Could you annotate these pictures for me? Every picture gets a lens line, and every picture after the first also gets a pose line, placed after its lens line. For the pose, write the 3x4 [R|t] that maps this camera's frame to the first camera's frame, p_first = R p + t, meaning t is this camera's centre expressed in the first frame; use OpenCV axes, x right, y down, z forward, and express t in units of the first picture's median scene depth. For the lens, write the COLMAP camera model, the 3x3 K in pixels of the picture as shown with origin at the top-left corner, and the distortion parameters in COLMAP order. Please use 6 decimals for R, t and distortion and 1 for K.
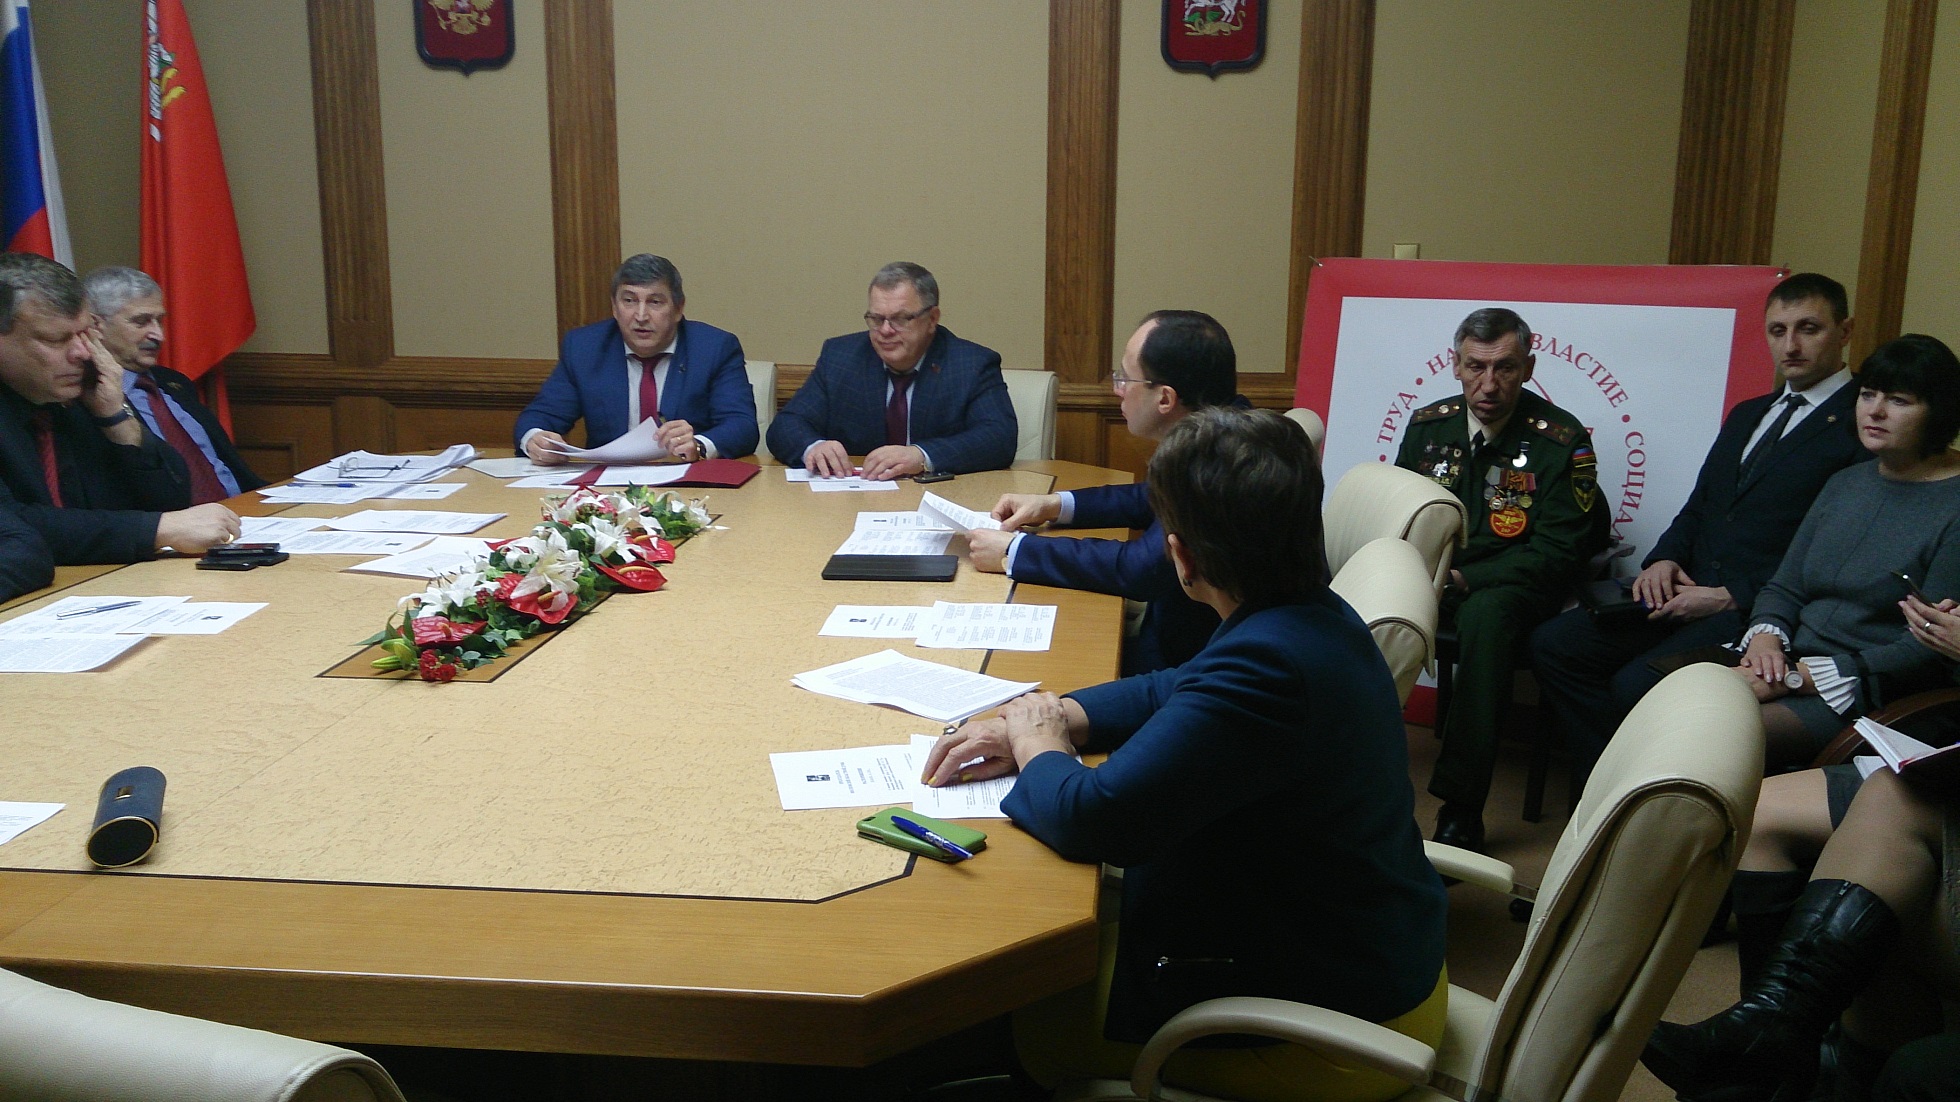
lens RADIAL K [[1727.0, 0, 998.3], [0, 1727.0, 555.6], [0, 0, 1]] dist [0.114935, -0.205783]
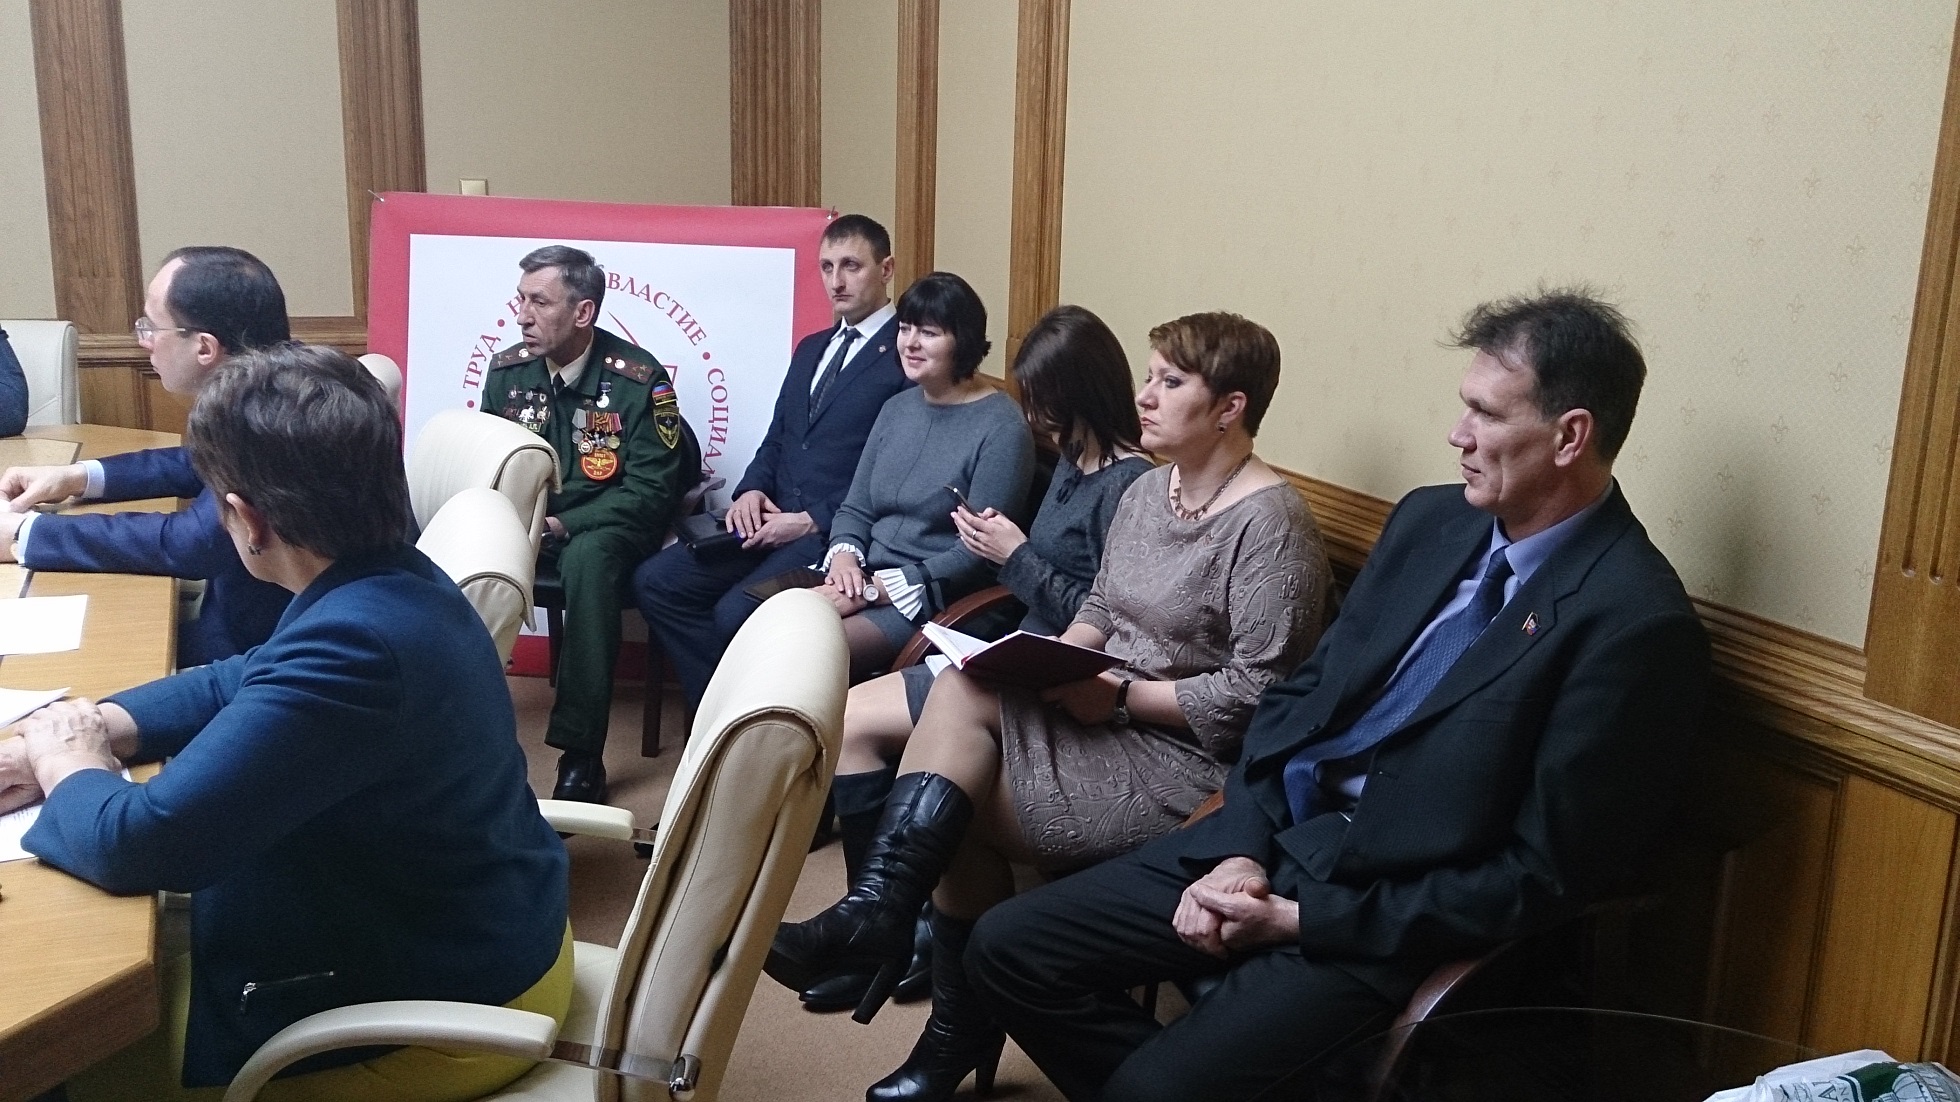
lens RADIAL K [[1727.0, 0, 998.3], [0, 1727.0, 555.6], [0, 0, 1]] dist [0.114935, -0.205783]
pose [[0.874423, -0.090803, 0.476591, 0.013961], [0.075176, 0.995824, 0.051801, -0.001335], [-0.479304, -0.009467, 0.877598, 0.021940]]
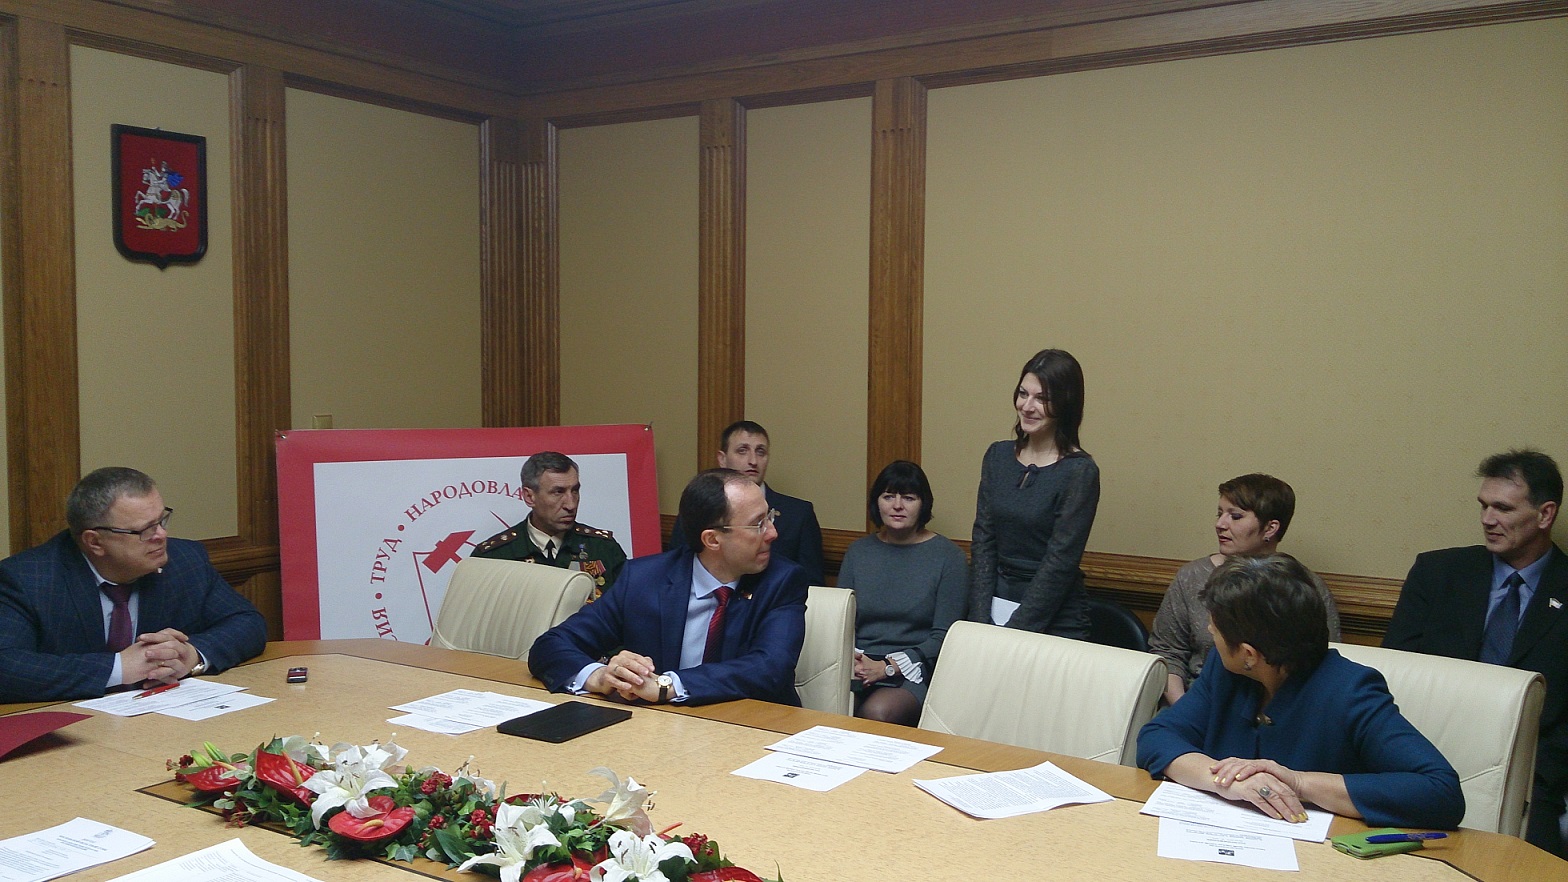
lens RADIAL K [[1361.0, 0, 804.7], [0, 1361.0, 445.7], [0, 0, 1]] dist [0.114785, -0.177021]
pose [[0.448183, -0.061454, 0.891827, -0.655048], [0.179204, 0.983560, -0.022282, -0.116088], [-0.875796, 0.169805, 0.451827, 0.430744]]
